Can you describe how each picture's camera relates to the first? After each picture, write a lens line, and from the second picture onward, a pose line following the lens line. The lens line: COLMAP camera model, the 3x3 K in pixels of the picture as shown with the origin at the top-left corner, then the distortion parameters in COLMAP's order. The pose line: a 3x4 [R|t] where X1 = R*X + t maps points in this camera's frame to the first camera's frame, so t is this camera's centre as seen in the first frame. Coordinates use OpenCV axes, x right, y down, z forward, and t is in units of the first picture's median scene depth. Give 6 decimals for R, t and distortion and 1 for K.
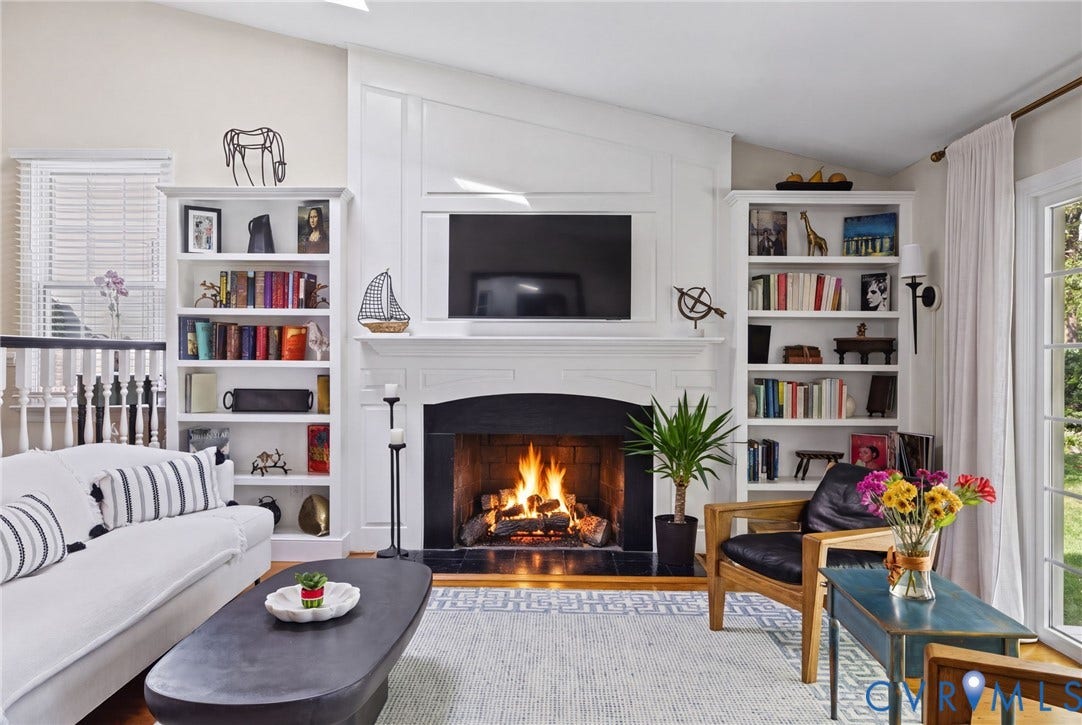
lens RADIAL K [[746.0, 0, 541.0], [0, 746.0, 359.9], [0, 0, 1]] dist [0.000250, 0.002354]
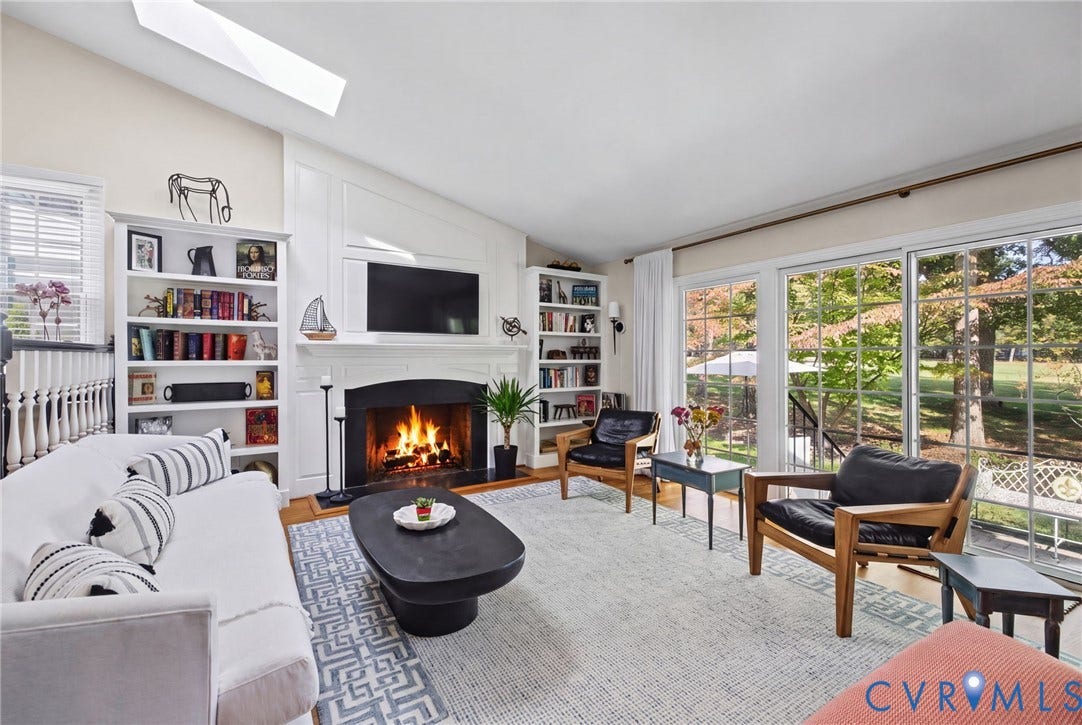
lens RADIAL K [[456.7, 0, 541.5], [0, 456.7, 358.5], [0, 0, 1]] dist [0.004263, -0.000577]
pose [[0.838346, -0.007335, 0.545088, -0.327644], [0.007892, 0.999968, 0.001317, 0.000874], [-0.545081, 0.003198, 0.838378, 0.037438]]
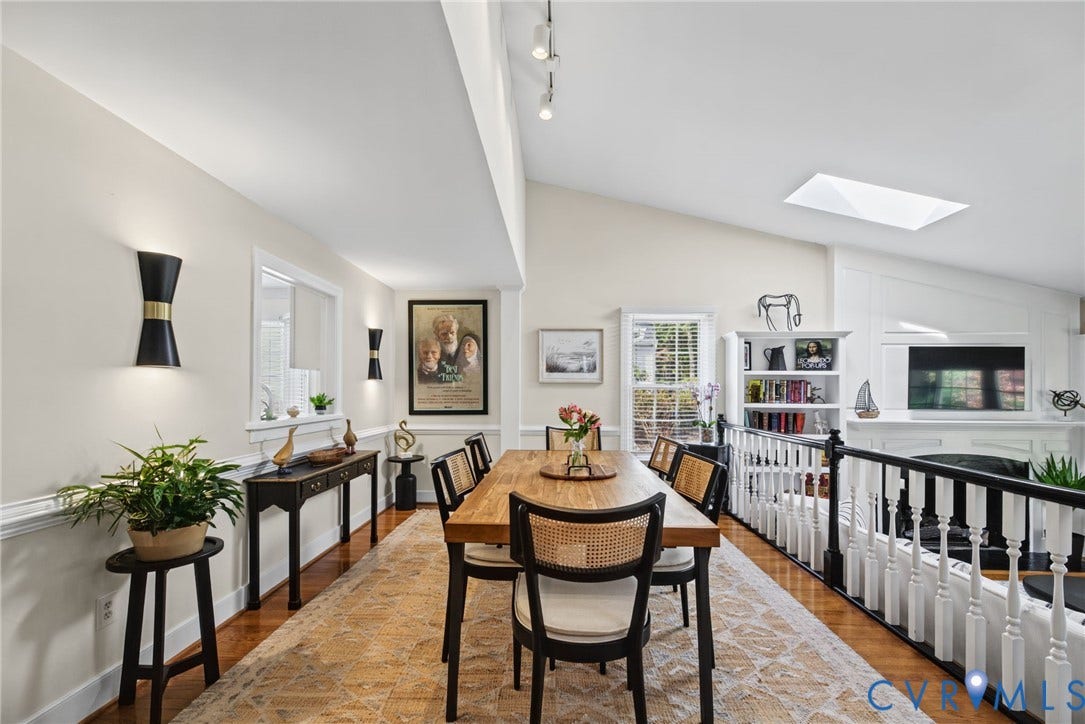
lens RADIAL K [[459.9, 0, 544.1], [0, 459.9, 387.5], [0, 0, 1]] dist [0.000356, -0.001197]
pose [[0.999585, -0.002276, -0.028725, -0.886995], [0.001908, 0.999916, -0.012820, -0.091810], [0.028751, 0.012760, 0.999505, -0.035148]]
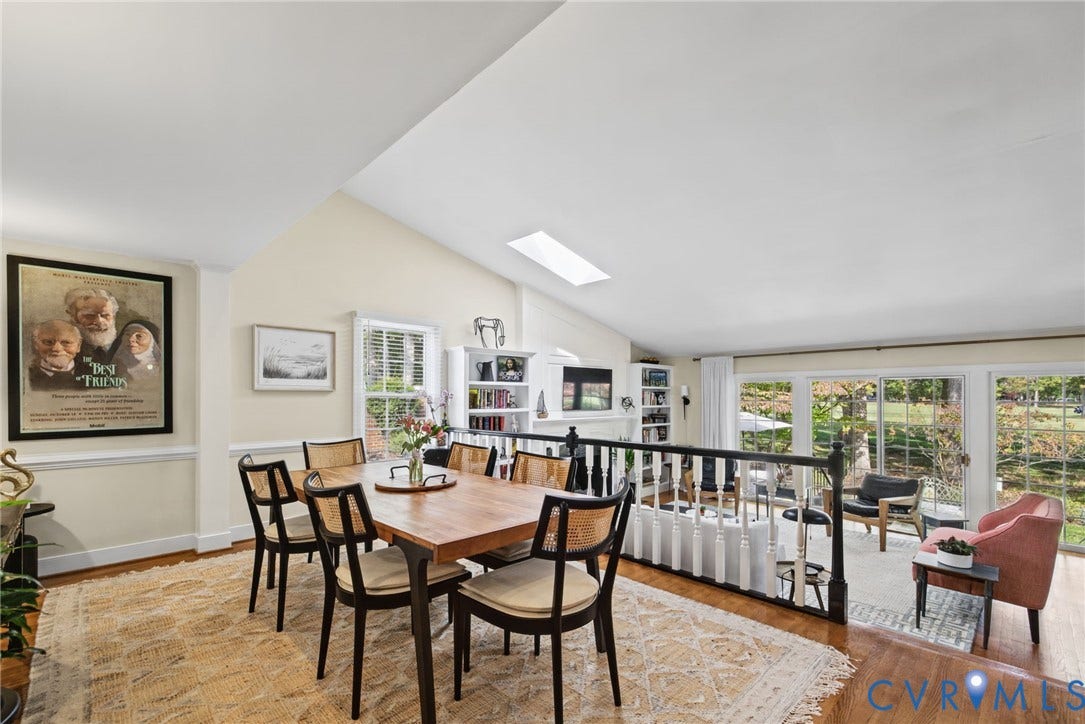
lens RADIAL K [[459.9, 0, 535.6], [0, 459.9, 397.7], [0, 0, 1]] dist [0.000356, -0.001197]
pose [[0.720655, -0.007629, 0.693252, -1.159211], [0.010370, 0.999946, 0.000224, -0.097071], [-0.693217, 0.007028, 0.720695, 0.032504]]
